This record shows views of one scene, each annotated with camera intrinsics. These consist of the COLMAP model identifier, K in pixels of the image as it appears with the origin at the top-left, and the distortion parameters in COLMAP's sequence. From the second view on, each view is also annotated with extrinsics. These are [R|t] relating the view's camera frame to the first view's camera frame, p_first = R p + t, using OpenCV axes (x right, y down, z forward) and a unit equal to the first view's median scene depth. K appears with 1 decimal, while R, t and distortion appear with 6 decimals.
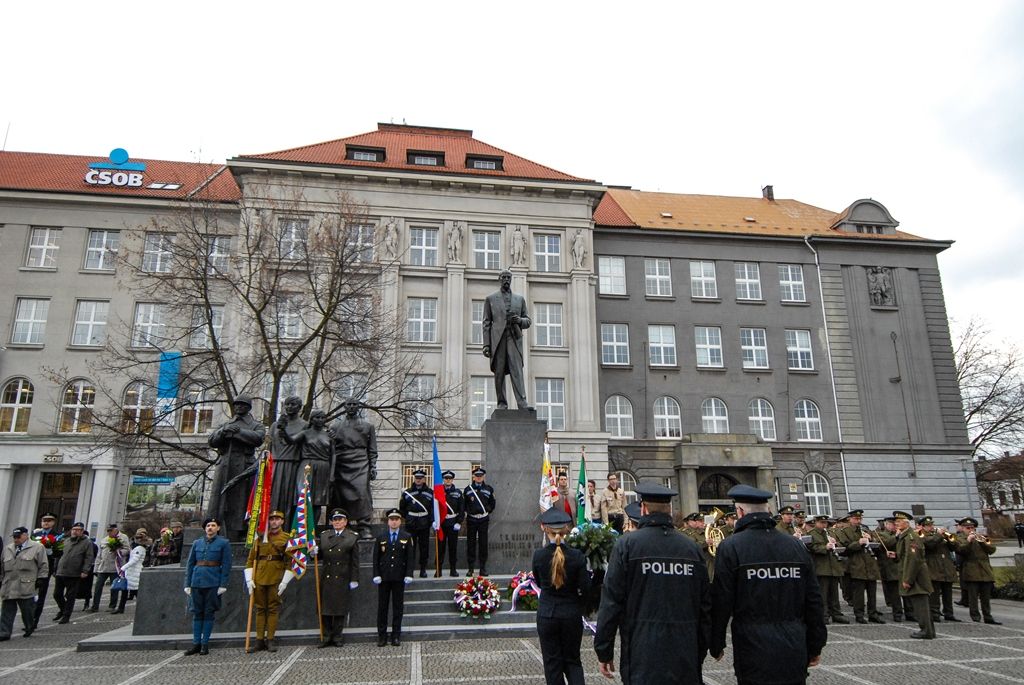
lens RADIAL K [[674.9, 0, 513.5], [0, 674.9, 346.5], [0, 0, 1]] dist [0.043921, -0.033835]
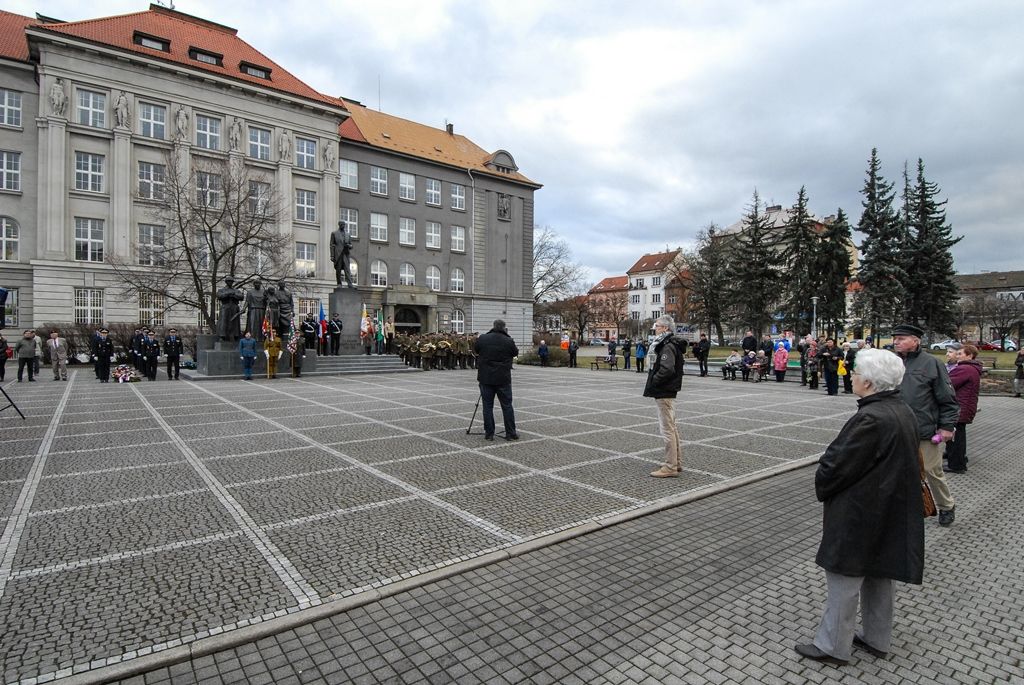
lens RADIAL K [[527.2, 0, 514.2], [0, 527.2, 357.2], [0, 0, 1]] dist [-0.003579, -0.007654]
pose [[0.864477, -0.006574, 0.502629, -0.132622], [-0.139202, 0.957679, 0.251940, -0.067714], [-0.483013, -0.287763, 0.826977, -0.265049]]
